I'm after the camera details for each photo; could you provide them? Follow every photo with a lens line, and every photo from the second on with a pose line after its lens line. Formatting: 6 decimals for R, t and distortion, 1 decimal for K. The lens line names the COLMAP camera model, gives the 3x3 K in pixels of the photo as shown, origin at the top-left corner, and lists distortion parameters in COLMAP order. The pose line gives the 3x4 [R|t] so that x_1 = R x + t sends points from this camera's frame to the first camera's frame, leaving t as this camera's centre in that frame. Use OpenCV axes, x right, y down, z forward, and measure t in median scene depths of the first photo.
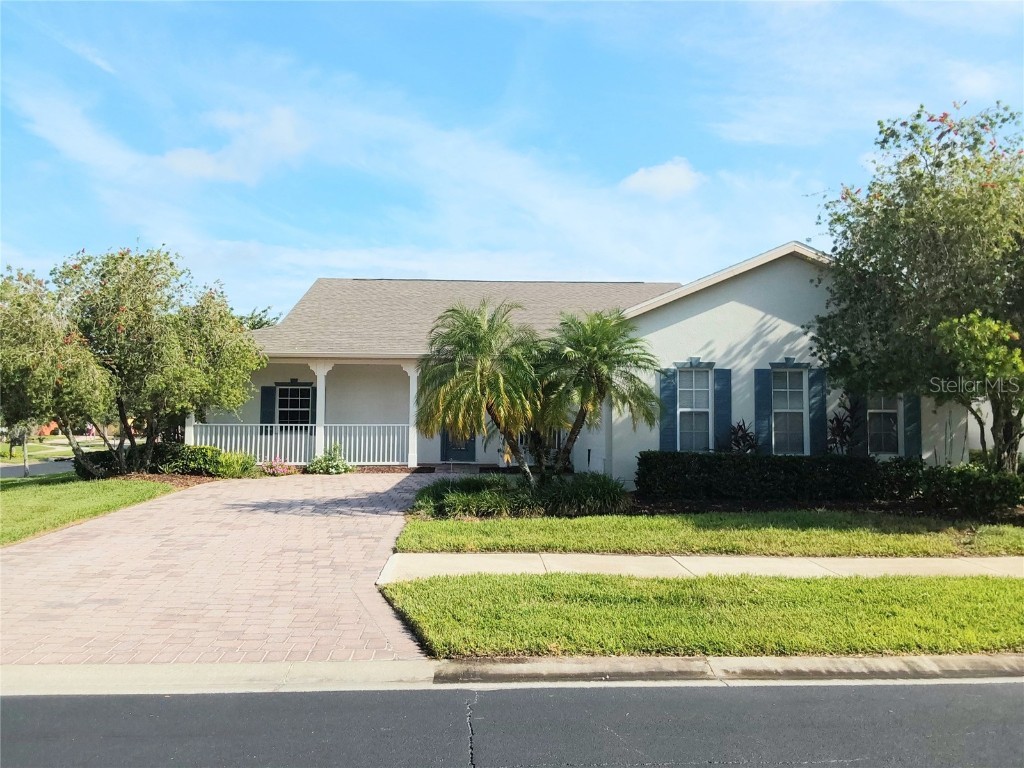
lens RADIAL K [[825.6, 0, 517.6], [0, 825.6, 359.9], [0, 0, 1]] dist [0.051937, -0.082838]
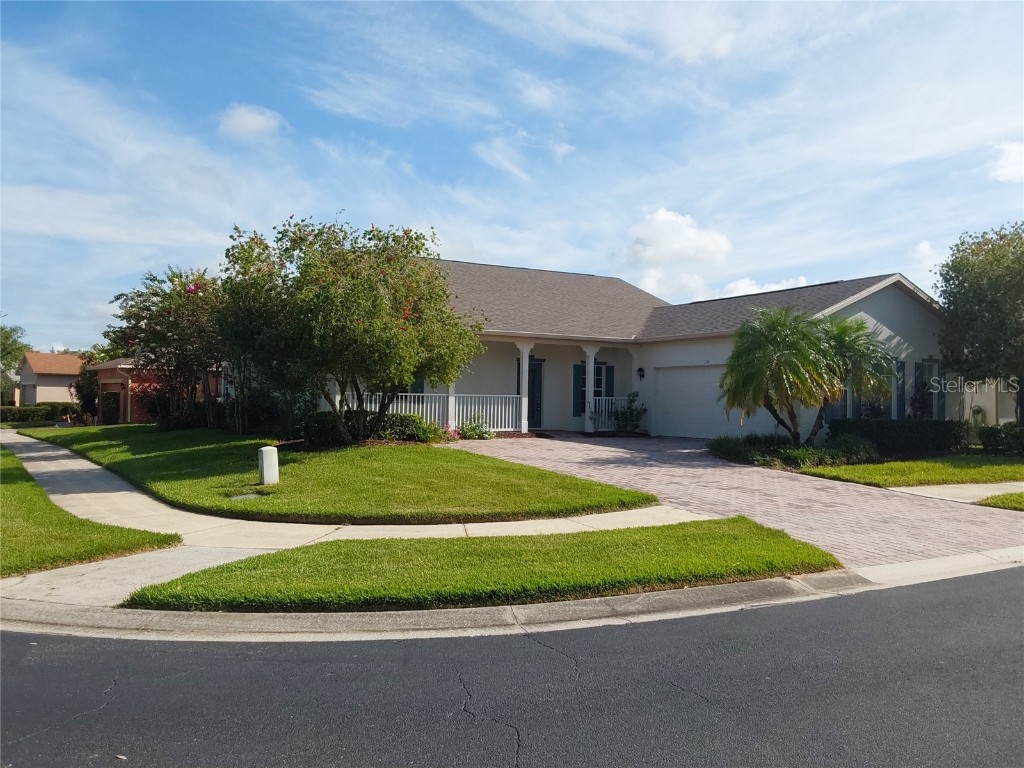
lens RADIAL K [[825.6, 0, 496.3], [0, 825.6, 369.7], [0, 0, 1]] dist [0.051937, -0.082838]
pose [[0.889075, 0.024909, 0.457082, -0.687263], [-0.048051, 0.998080, 0.039073, 0.000547], [-0.455232, -0.056702, 0.888566, 0.012758]]
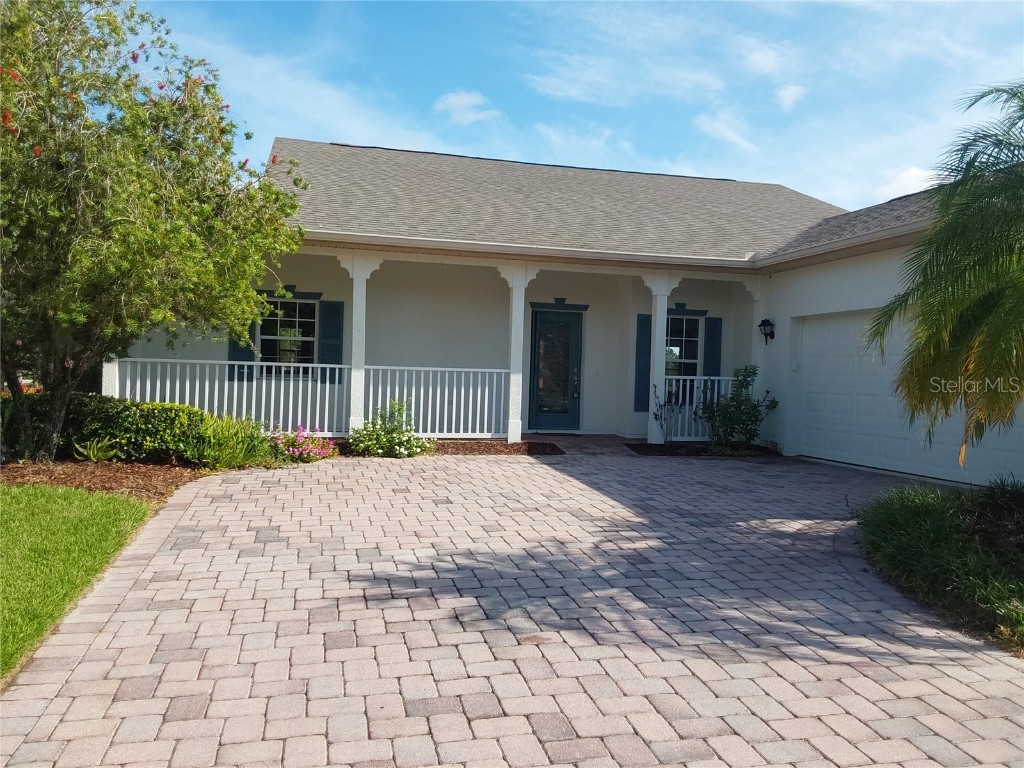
lens RADIAL K [[825.6, 0, 506.7], [0, 825.6, 328.4], [0, 0, 1]] dist [0.051937, -0.082838]
pose [[0.975457, 0.035907, 0.217241, -0.264324], [-0.042260, 0.998802, 0.024666, 0.035143], [-0.216095, -0.033242, 0.975806, 0.434458]]
